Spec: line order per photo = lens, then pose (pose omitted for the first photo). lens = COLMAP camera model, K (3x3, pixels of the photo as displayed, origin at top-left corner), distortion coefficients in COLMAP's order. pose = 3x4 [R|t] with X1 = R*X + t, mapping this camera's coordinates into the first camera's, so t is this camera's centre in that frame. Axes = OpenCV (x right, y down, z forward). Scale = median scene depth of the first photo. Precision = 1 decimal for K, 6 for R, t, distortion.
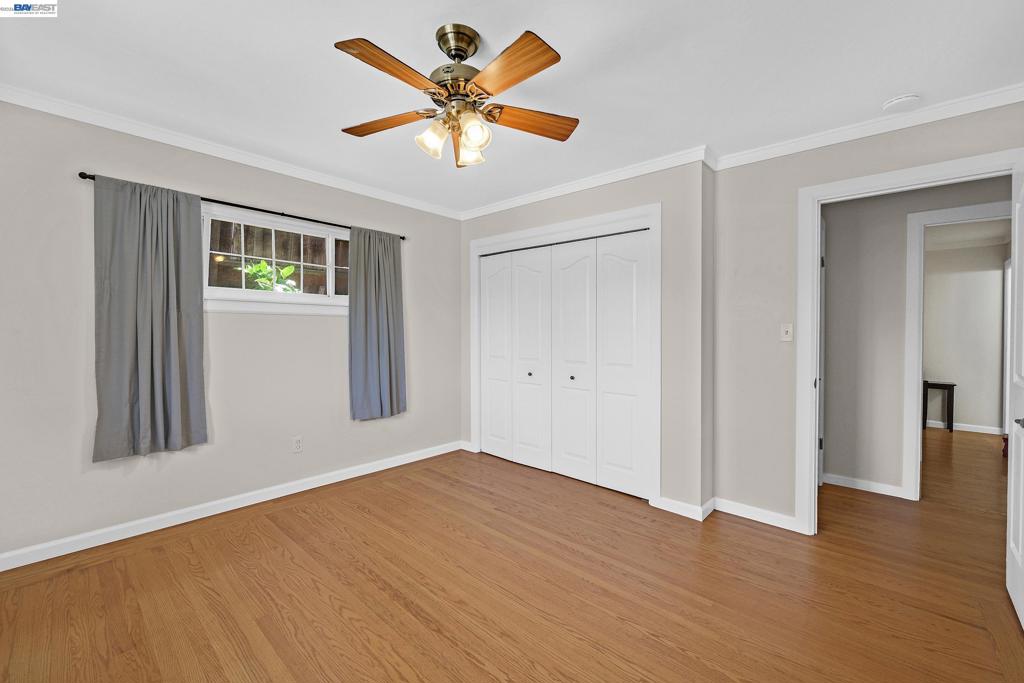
lens RADIAL K [[407.0, 0, 514.7], [0, 407.0, 334.8], [0, 0, 1]] dist [-0.001765, -0.001232]
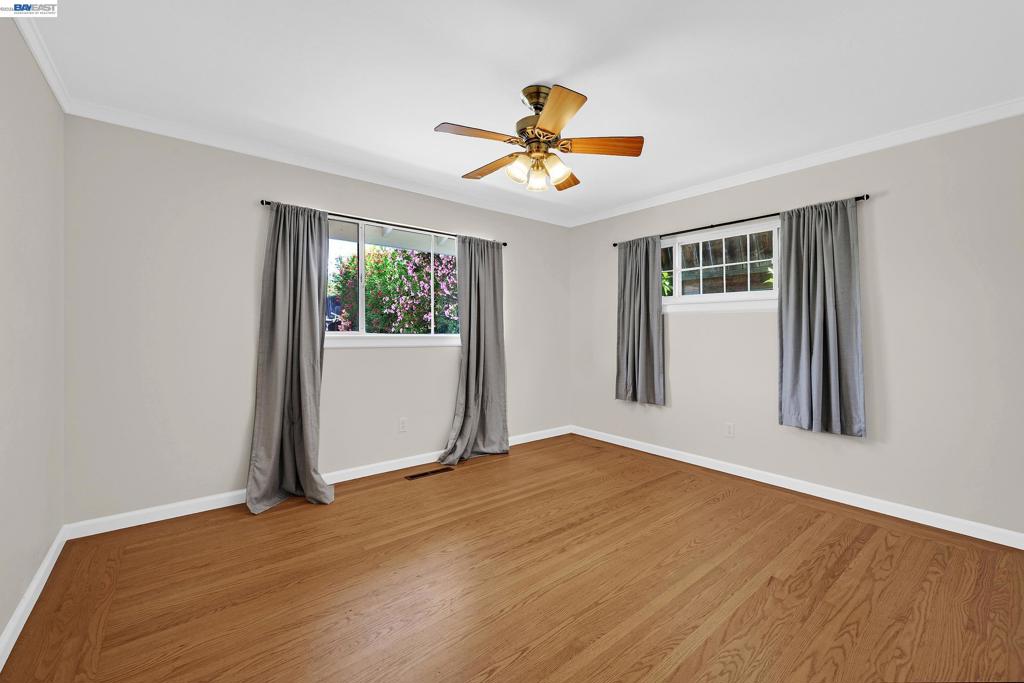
lens RADIAL K [[407.0, 0, 545.2], [0, 407.0, 330.5], [0, 0, 1]] dist [-0.001765, -0.001232]
pose [[-0.091728, -0.011811, -0.995714, 0.711716], [-0.011155, 0.999879, -0.010833, 0.023754], [0.995722, 0.010113, -0.091848, 0.712317]]
